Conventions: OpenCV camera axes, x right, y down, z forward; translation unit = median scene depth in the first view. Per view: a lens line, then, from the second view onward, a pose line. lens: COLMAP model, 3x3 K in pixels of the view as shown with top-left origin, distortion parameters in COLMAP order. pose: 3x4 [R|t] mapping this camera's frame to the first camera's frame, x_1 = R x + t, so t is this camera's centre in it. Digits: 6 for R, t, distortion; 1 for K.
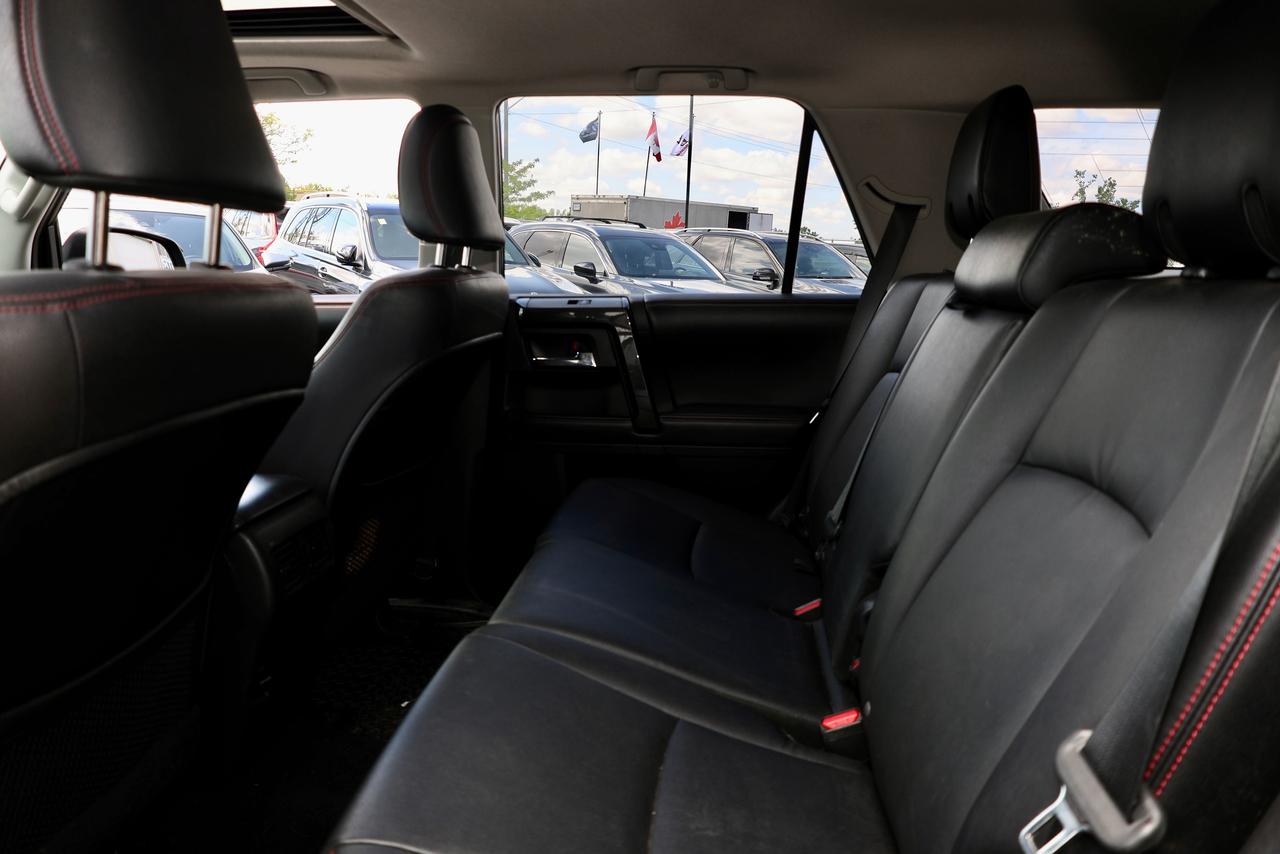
lens RADIAL K [[886.7, 0, 637.2], [0, 886.7, 424.3], [0, 0, 1]] dist [-0.011486, 0.025313]
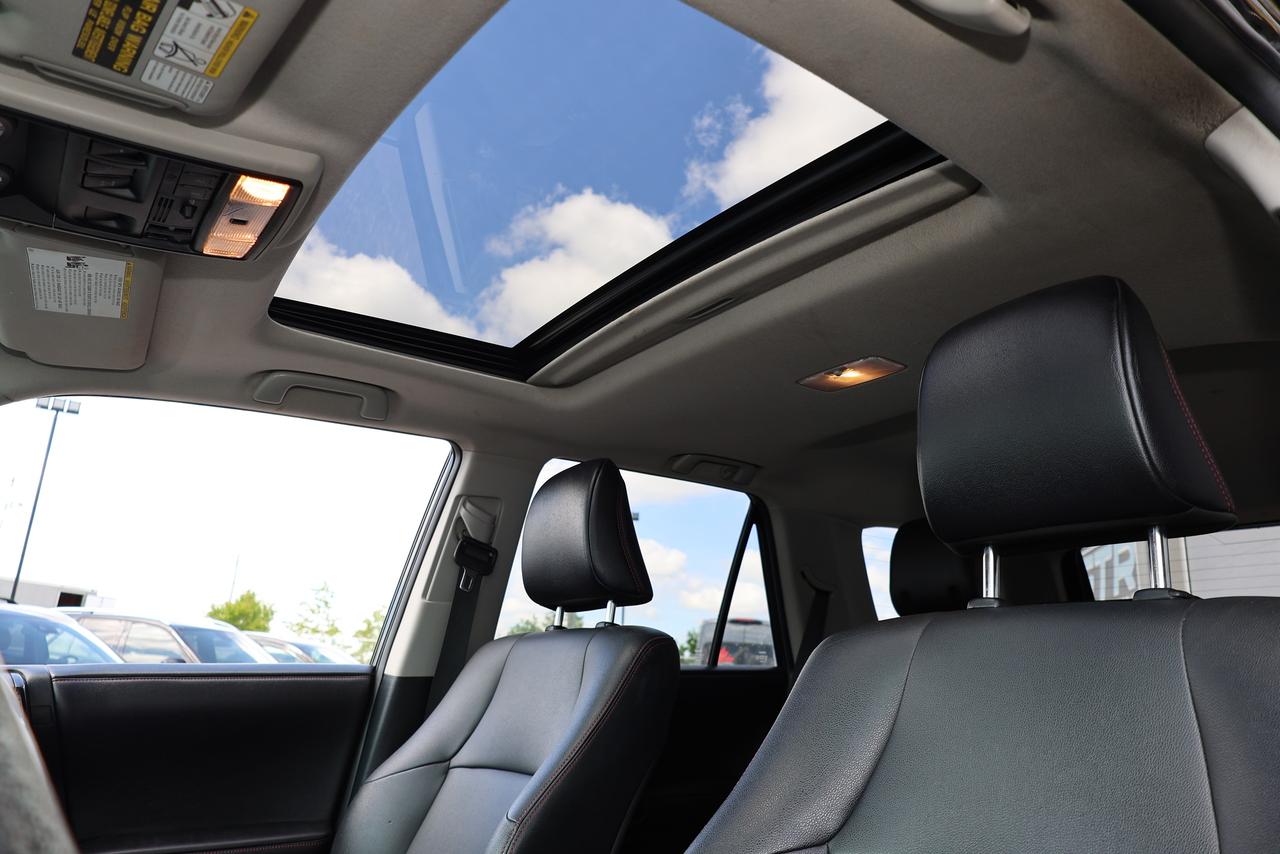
lens RADIAL K [[886.7, 0, 638.6], [0, 886.7, 420.8], [0, 0, 1]] dist [-0.011486, 0.025313]
pose [[0.749316, 0.180742, 0.637070, -0.127973], [0.109080, 0.915203, -0.387949, -0.002506], [-0.653167, 0.360188, 0.666061, 0.047299]]
